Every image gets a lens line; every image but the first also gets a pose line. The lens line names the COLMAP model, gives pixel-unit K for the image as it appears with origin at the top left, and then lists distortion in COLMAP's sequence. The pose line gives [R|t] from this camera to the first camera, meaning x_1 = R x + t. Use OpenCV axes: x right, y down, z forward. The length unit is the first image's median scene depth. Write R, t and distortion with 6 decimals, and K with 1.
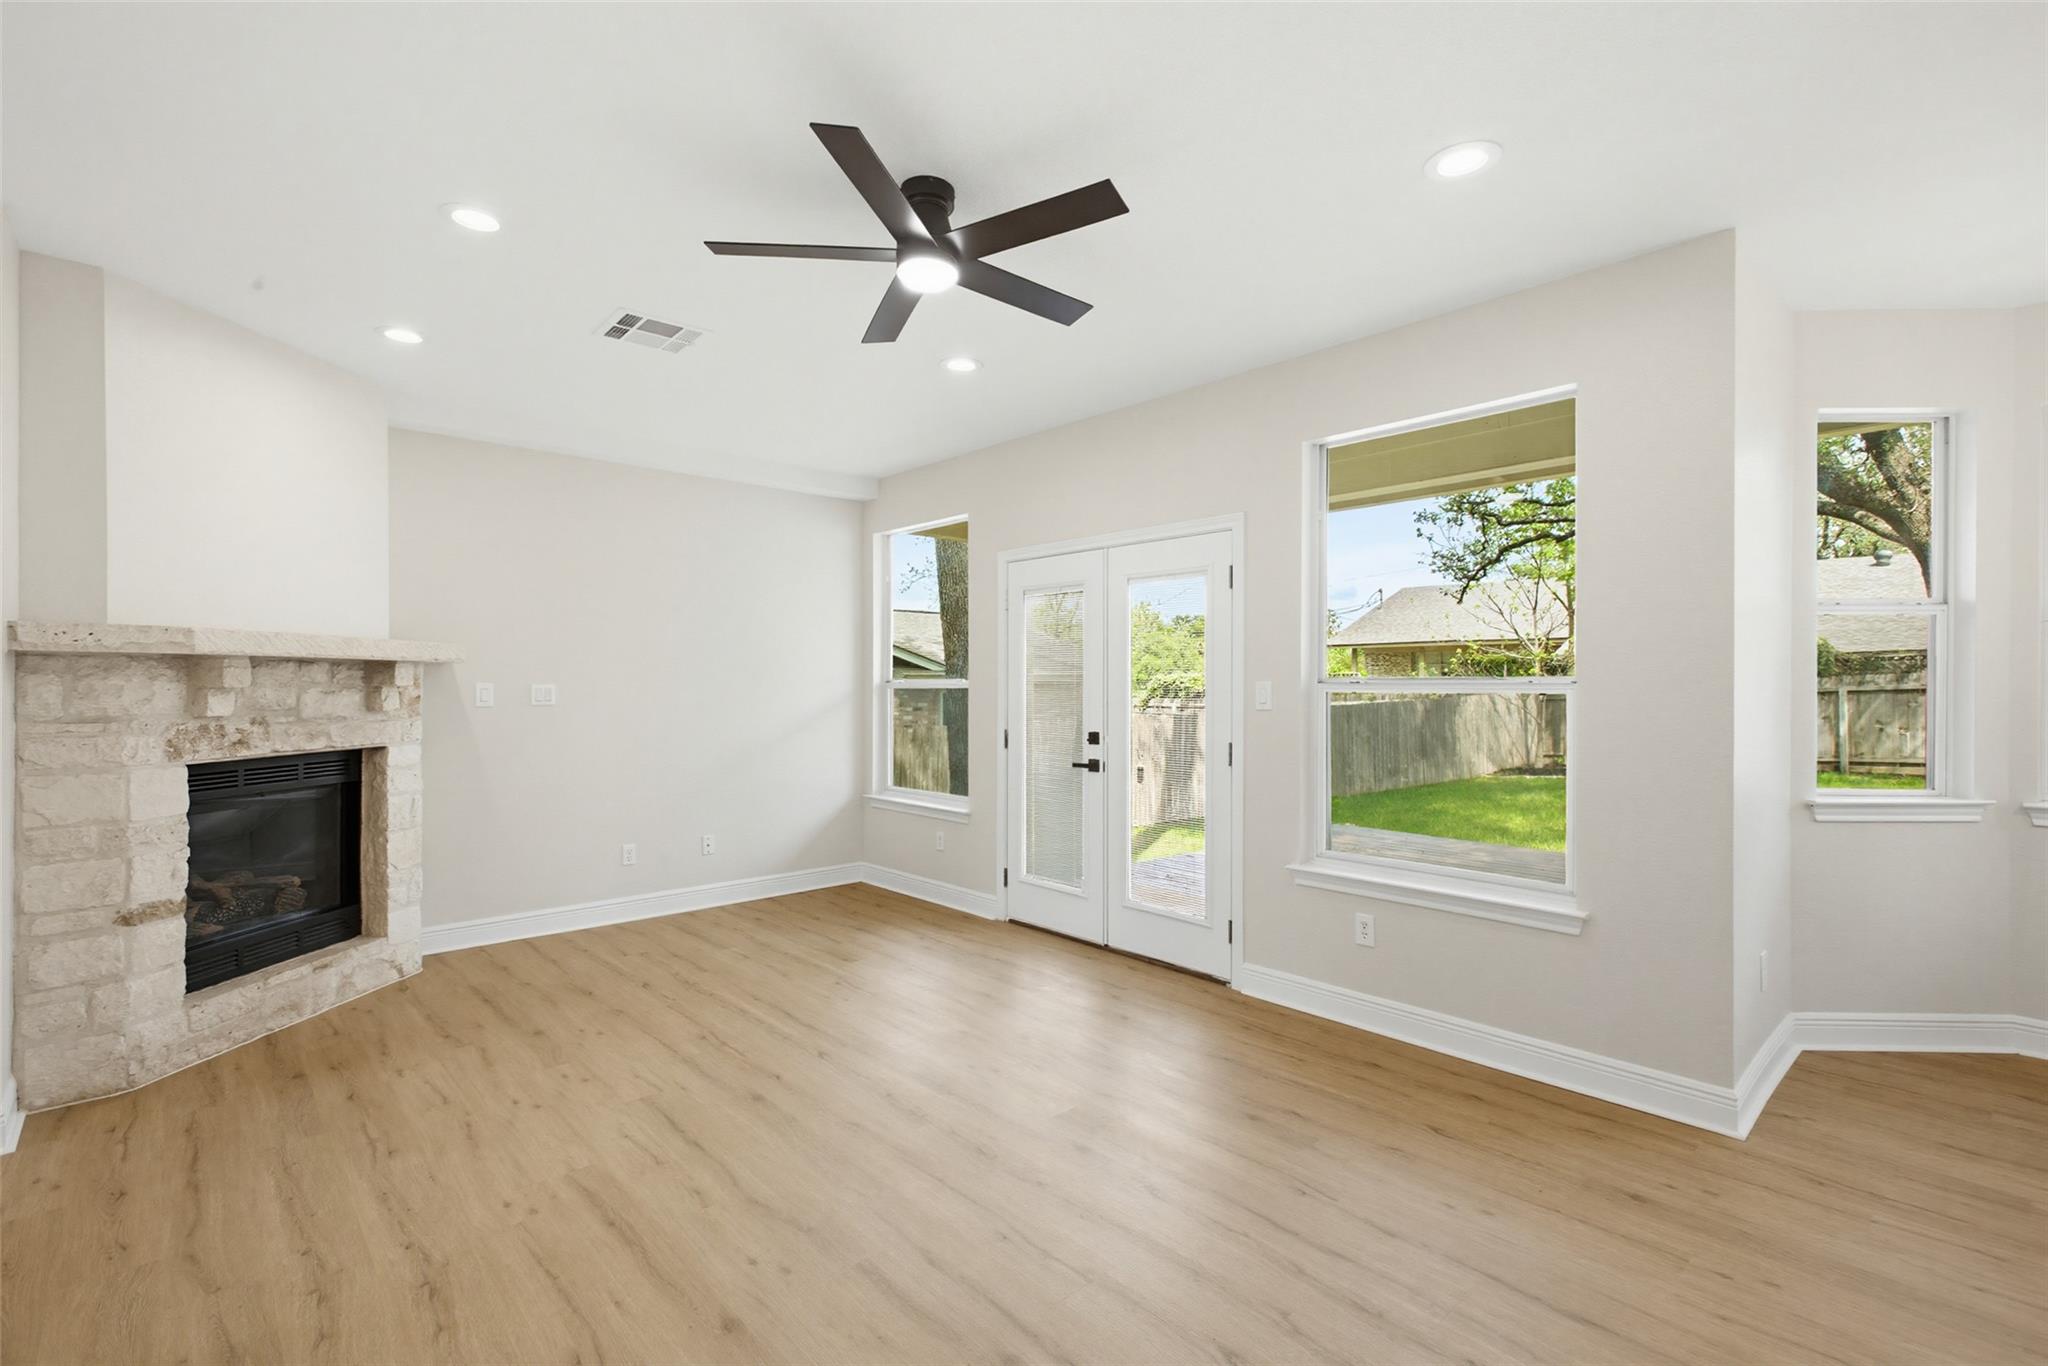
lens RADIAL K [[927.2, 0, 1029.1], [0, 927.2, 681.8], [0, 0, 1]] dist [0.003968, 0.000865]
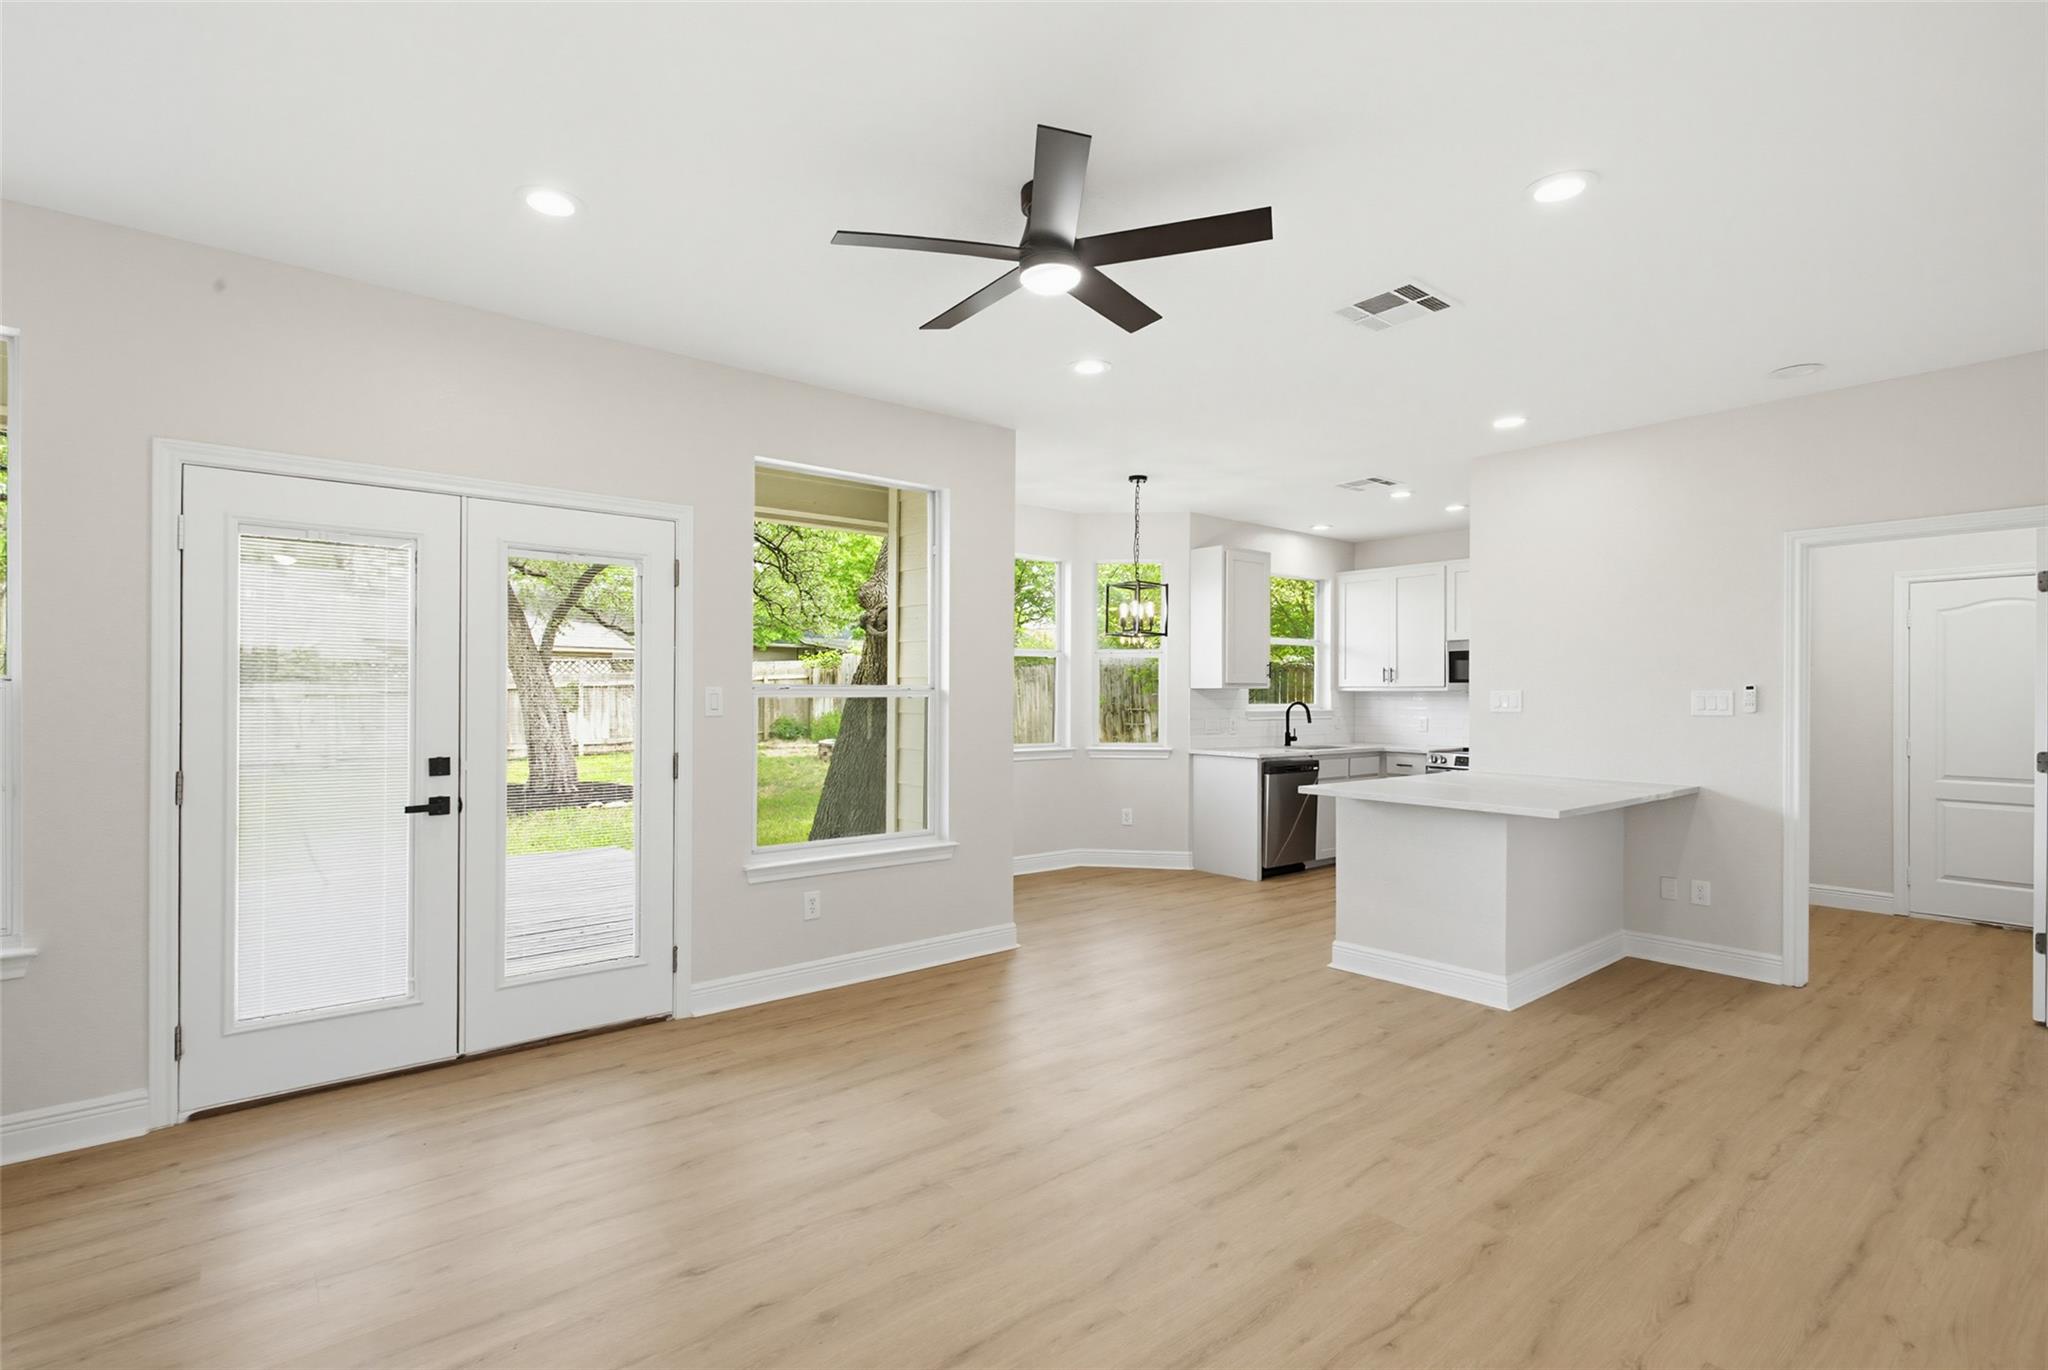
lens RADIAL K [[946.4, 0, 1017.1], [0, 946.4, 687.8], [0, 0, 1]] dist [0.010898, 0.000506]
pose [[0.057780, 0.002678, 0.998326, -0.828812], [-0.008816, 0.999959, -0.002172, -0.000473], [-0.998290, -0.008676, 0.057801, 0.714606]]
